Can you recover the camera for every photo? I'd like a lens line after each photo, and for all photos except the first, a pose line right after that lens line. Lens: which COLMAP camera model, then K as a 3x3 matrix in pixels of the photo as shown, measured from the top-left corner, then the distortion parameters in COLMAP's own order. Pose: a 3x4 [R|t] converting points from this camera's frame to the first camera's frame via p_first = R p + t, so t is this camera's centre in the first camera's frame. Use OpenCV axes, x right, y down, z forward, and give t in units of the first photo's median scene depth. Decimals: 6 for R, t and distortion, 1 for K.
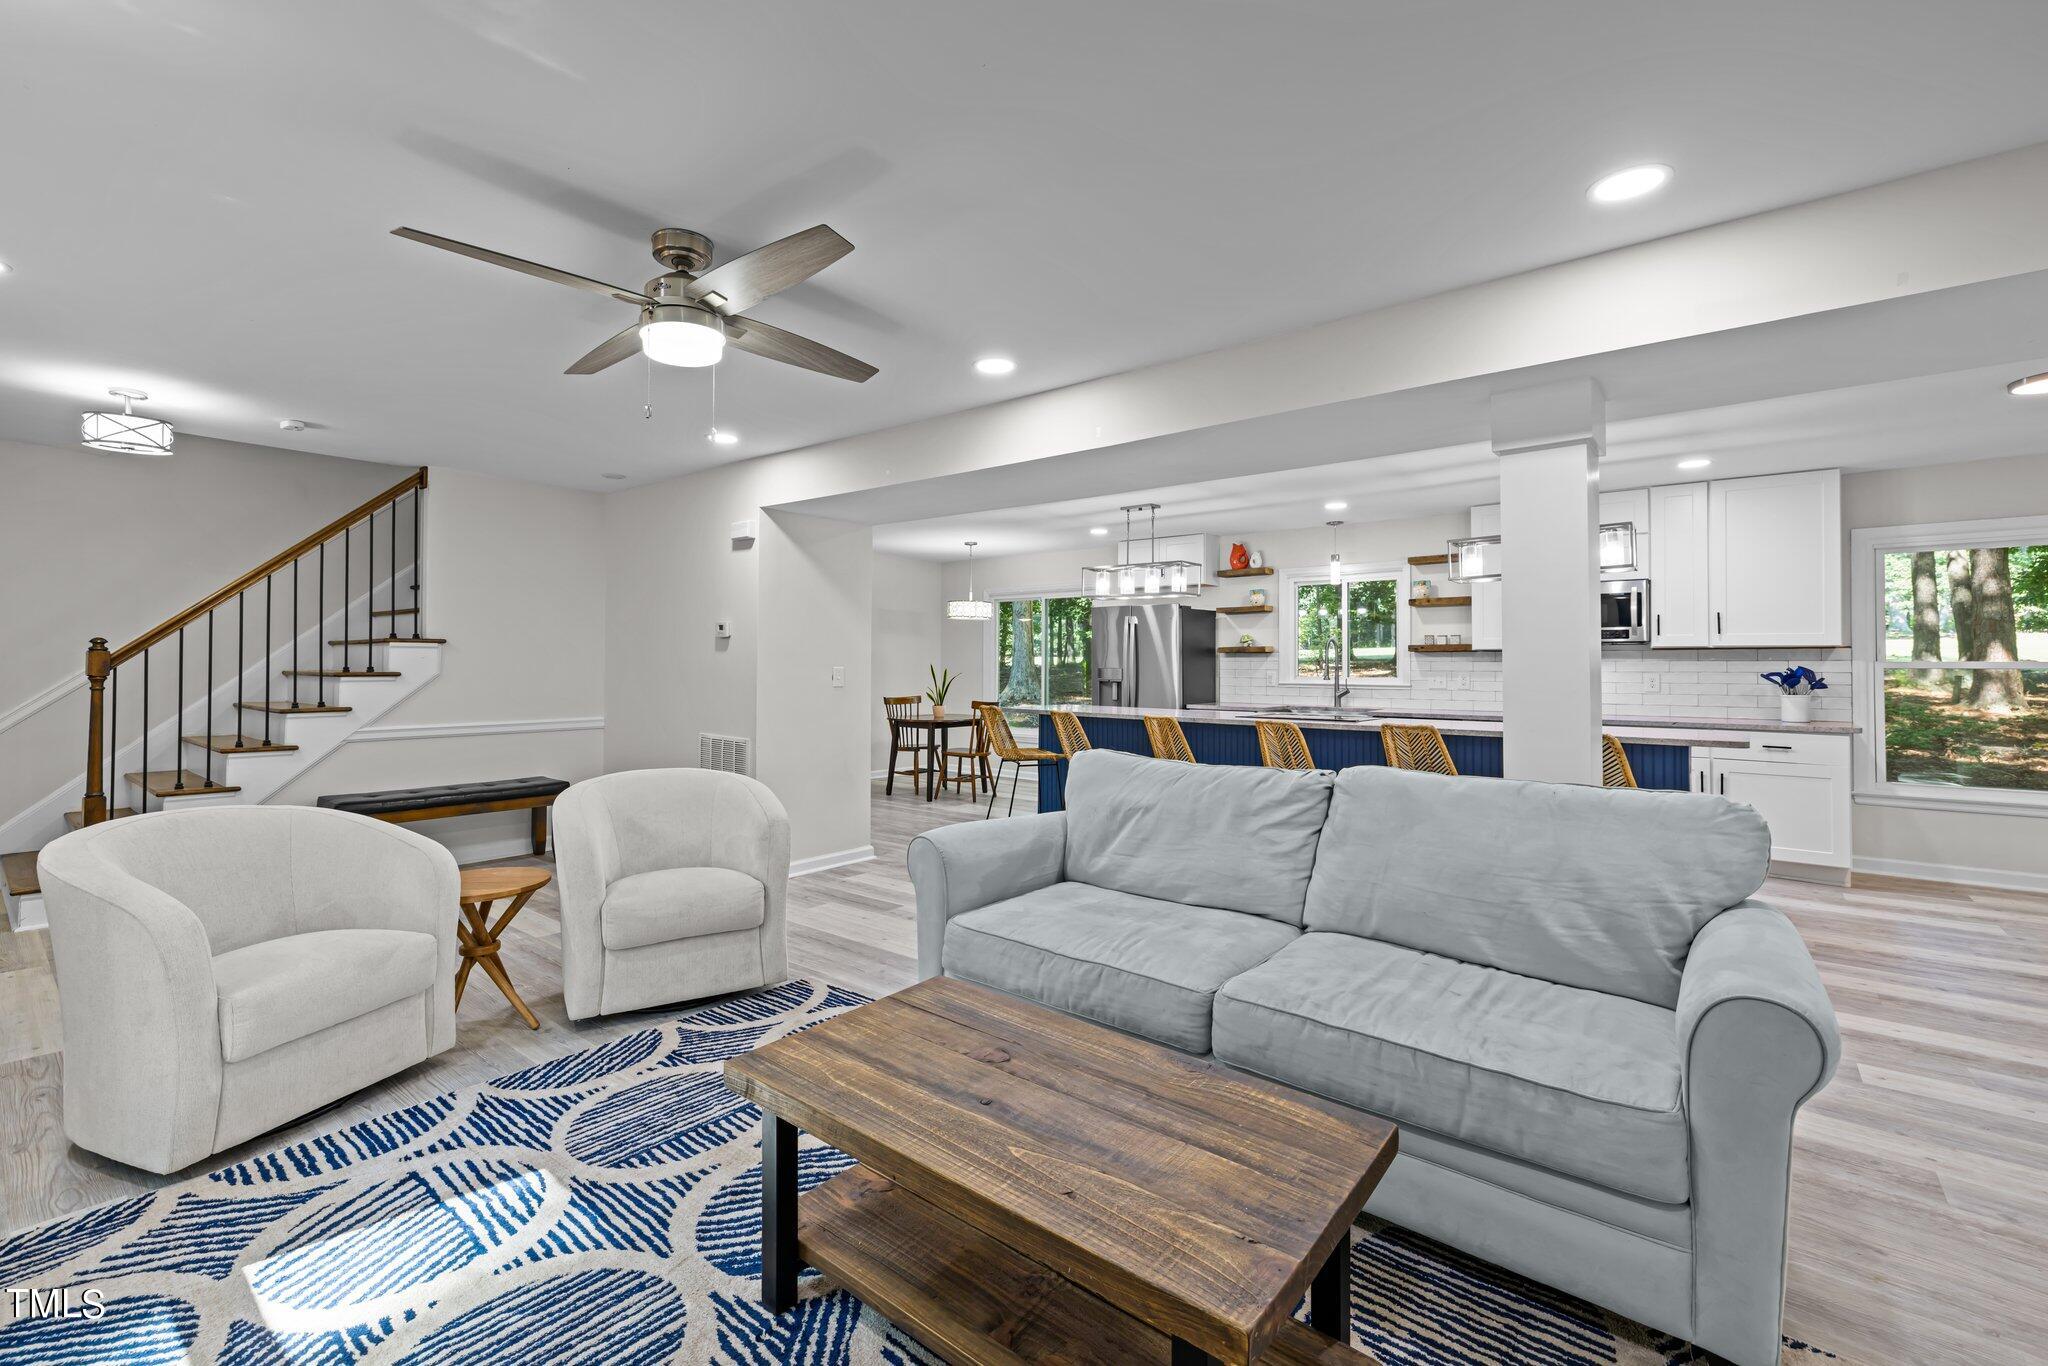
lens RADIAL K [[858.5, 0, 1016.0], [0, 858.5, 665.8], [0, 0, 1]] dist [0.008179, 0.000102]
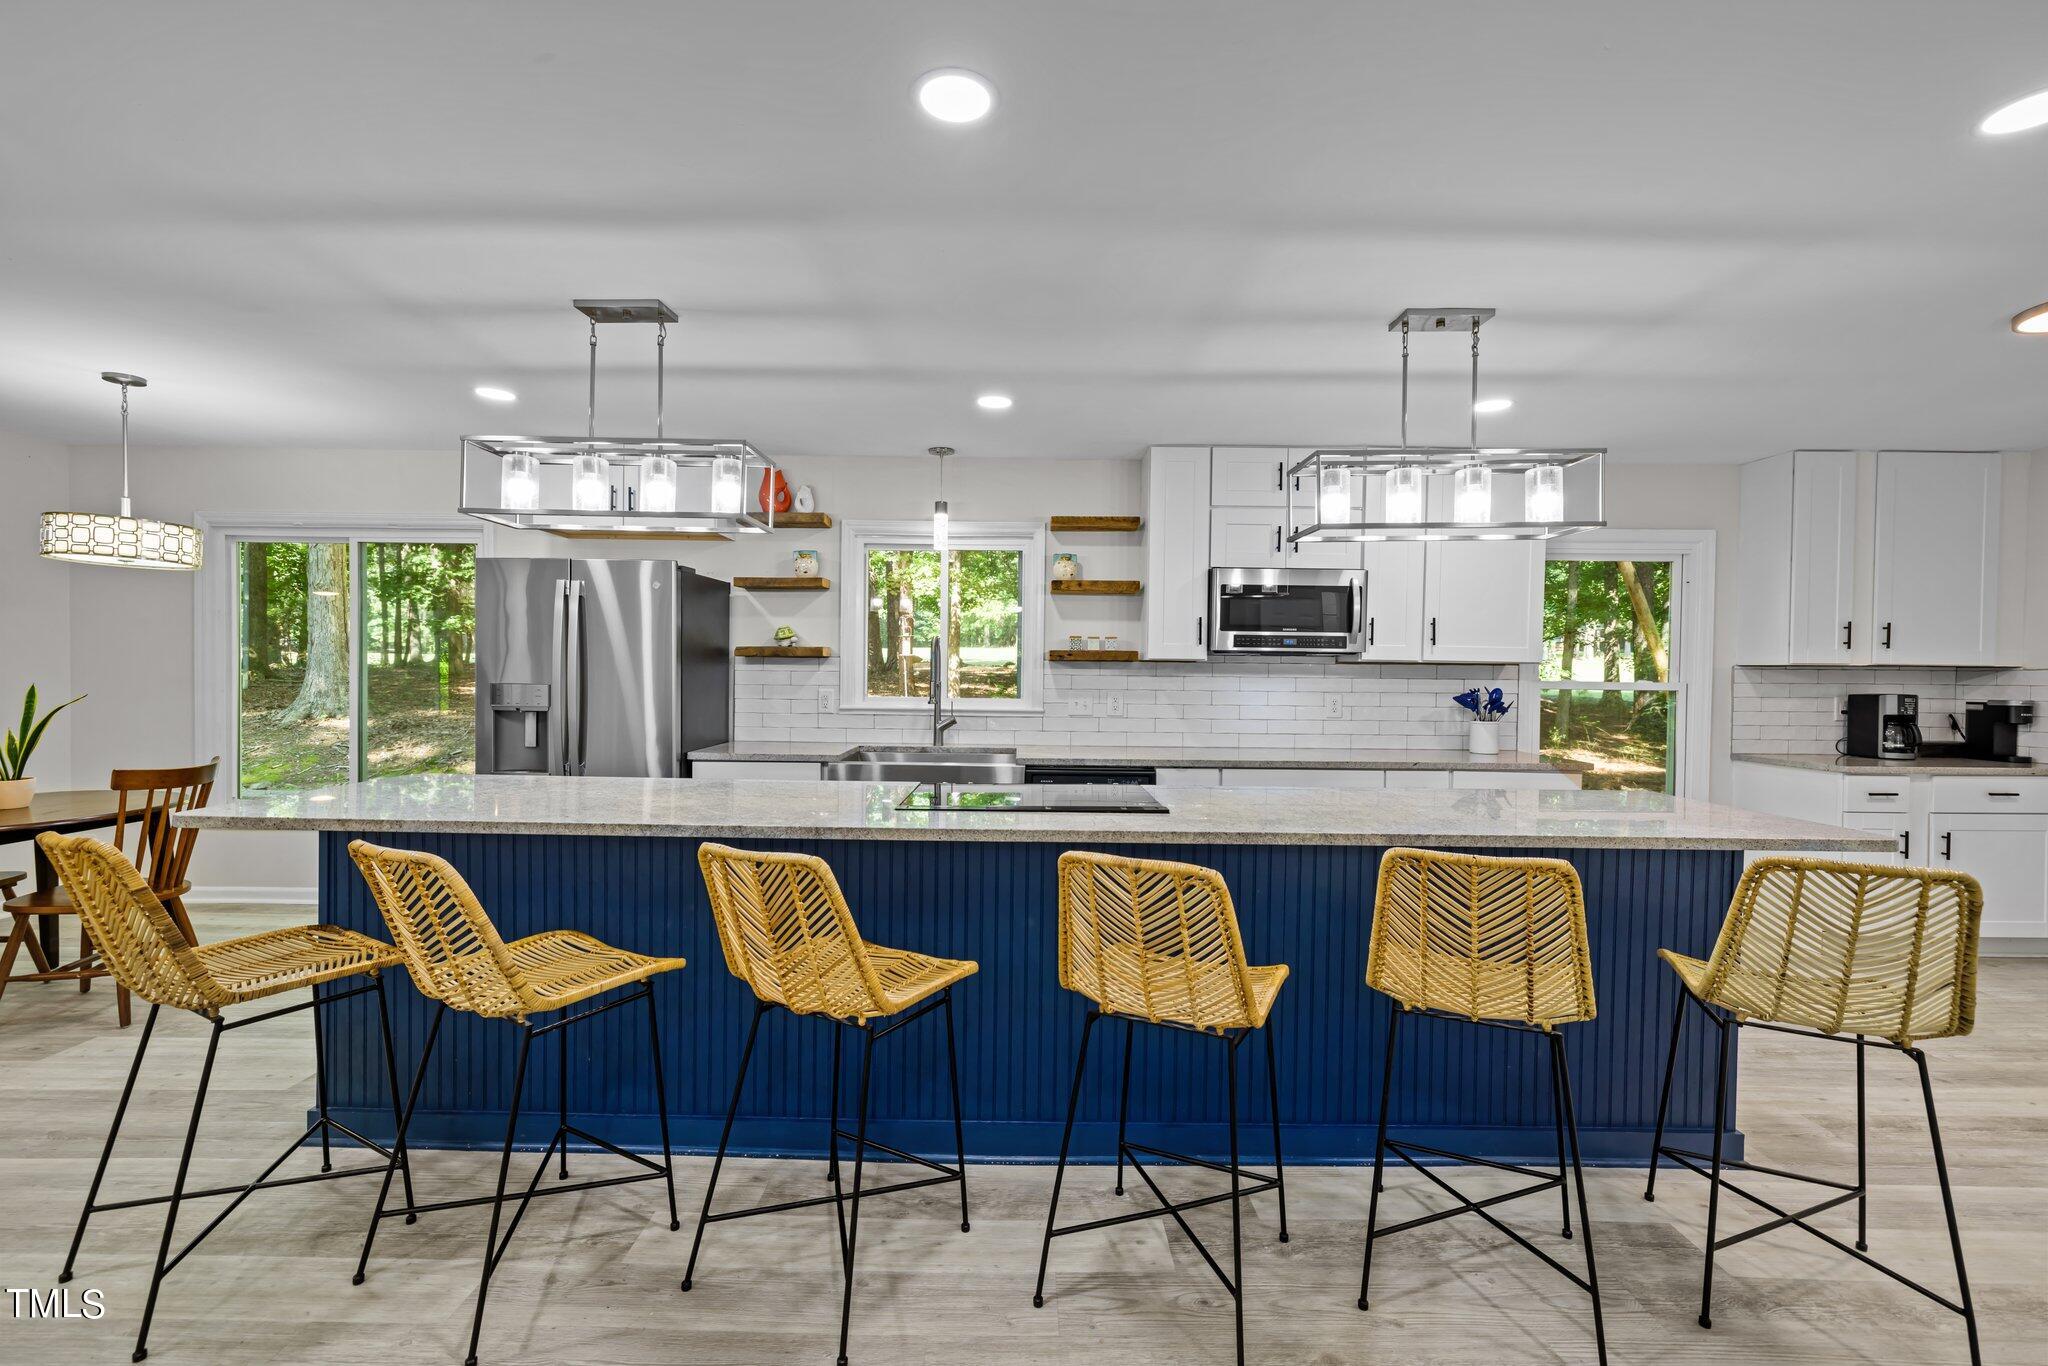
lens RADIAL K [[858.5, 0, 1016.0], [0, 858.5, 665.8], [0, 0, 1]] dist [0.008179, 0.000102]
pose [[0.781855, 0.009667, 0.623386, 0.025890], [-0.009266, 0.999950, -0.003885, -0.008737], [-0.623392, -0.002739, 0.781905, 0.467636]]
